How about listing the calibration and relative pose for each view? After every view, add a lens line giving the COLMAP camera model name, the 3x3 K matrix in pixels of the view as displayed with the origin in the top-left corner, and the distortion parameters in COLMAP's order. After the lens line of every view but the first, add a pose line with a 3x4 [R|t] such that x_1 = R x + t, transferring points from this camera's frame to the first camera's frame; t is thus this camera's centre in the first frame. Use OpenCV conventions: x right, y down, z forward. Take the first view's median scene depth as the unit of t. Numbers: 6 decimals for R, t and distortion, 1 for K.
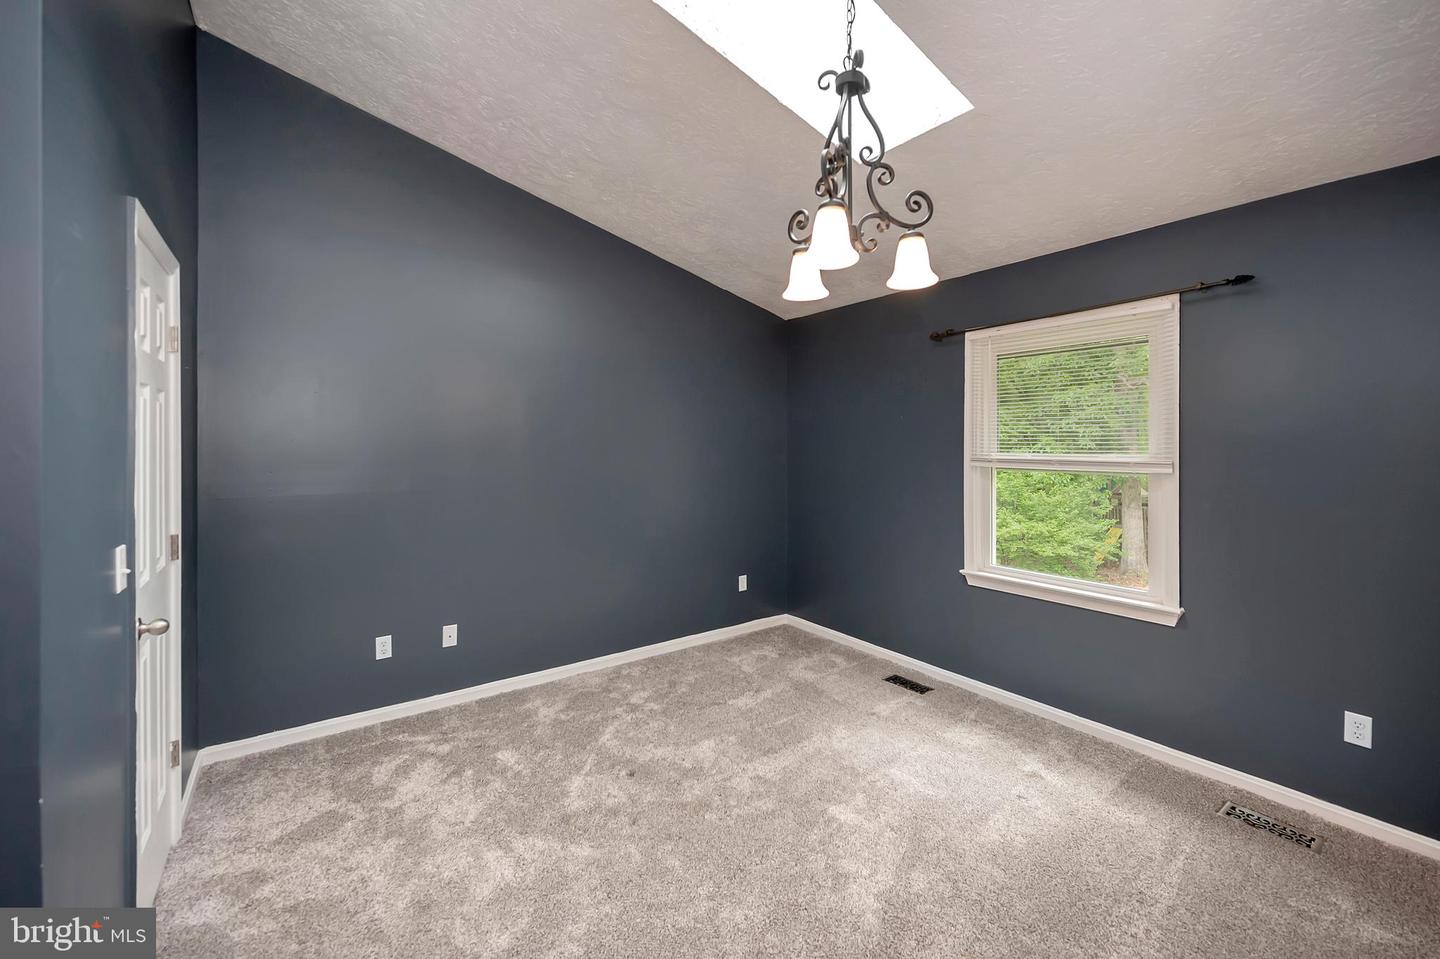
lens RADIAL K [[581.6, 0, 720.2], [0, 581.6, 443.1], [0, 0, 1]] dist [-0.003407, -0.000075]
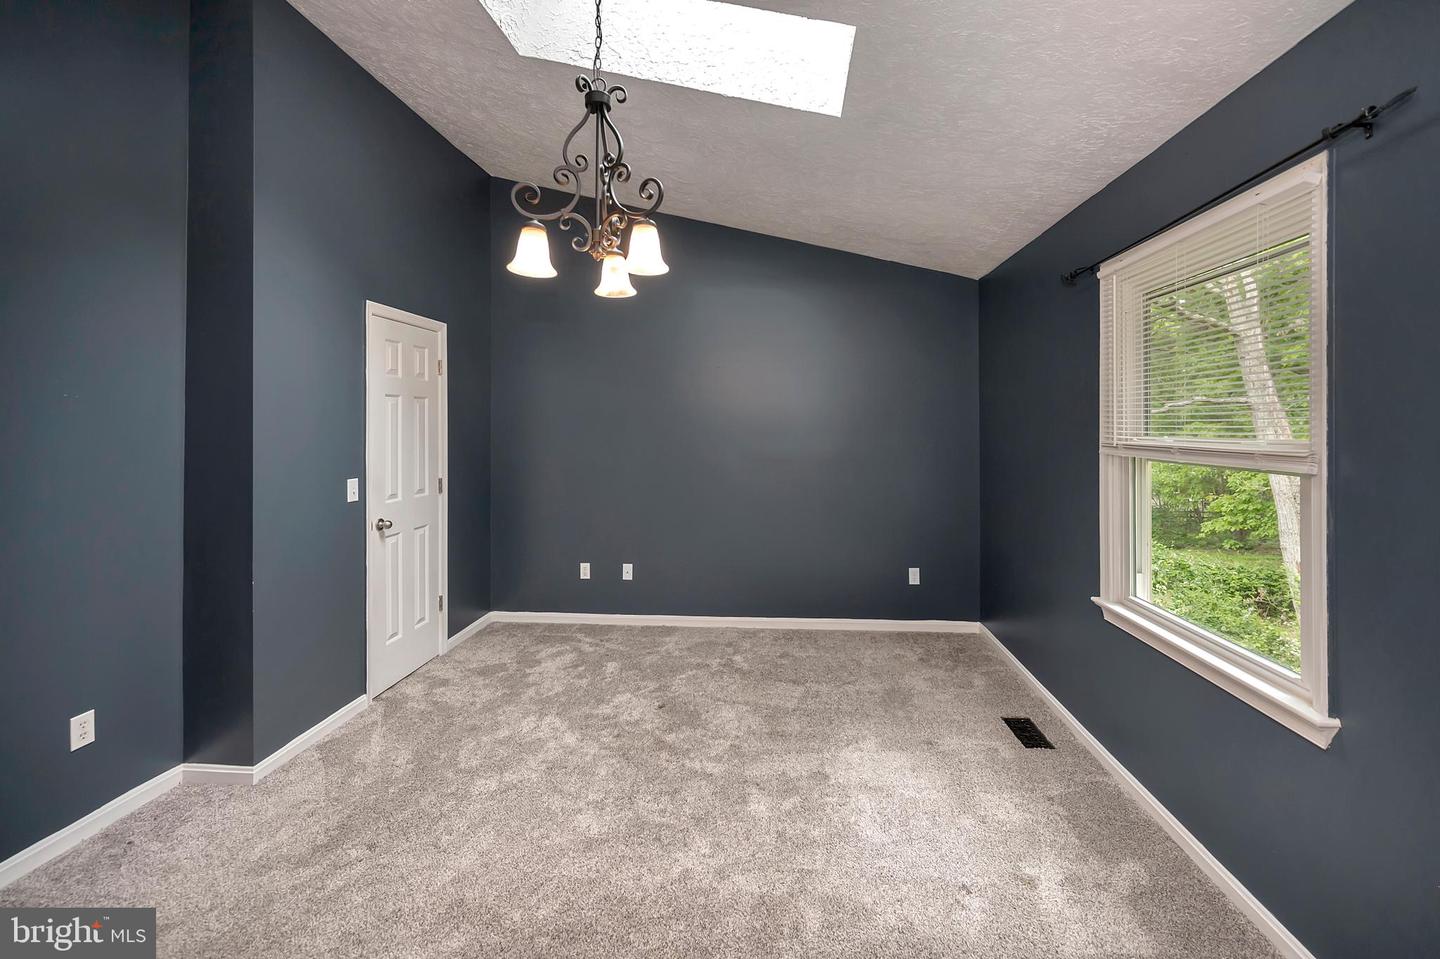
lens RADIAL K [[581.6, 0, 734.9], [0, 581.6, 428.1], [0, 0, 1]] dist [-0.003407, -0.000075]
pose [[0.756882, 0.000843, -0.653551, 0.645765], [0.003495, 0.999980, 0.005337, 0.003346], [0.653542, -0.006324, 0.756864, 0.192580]]
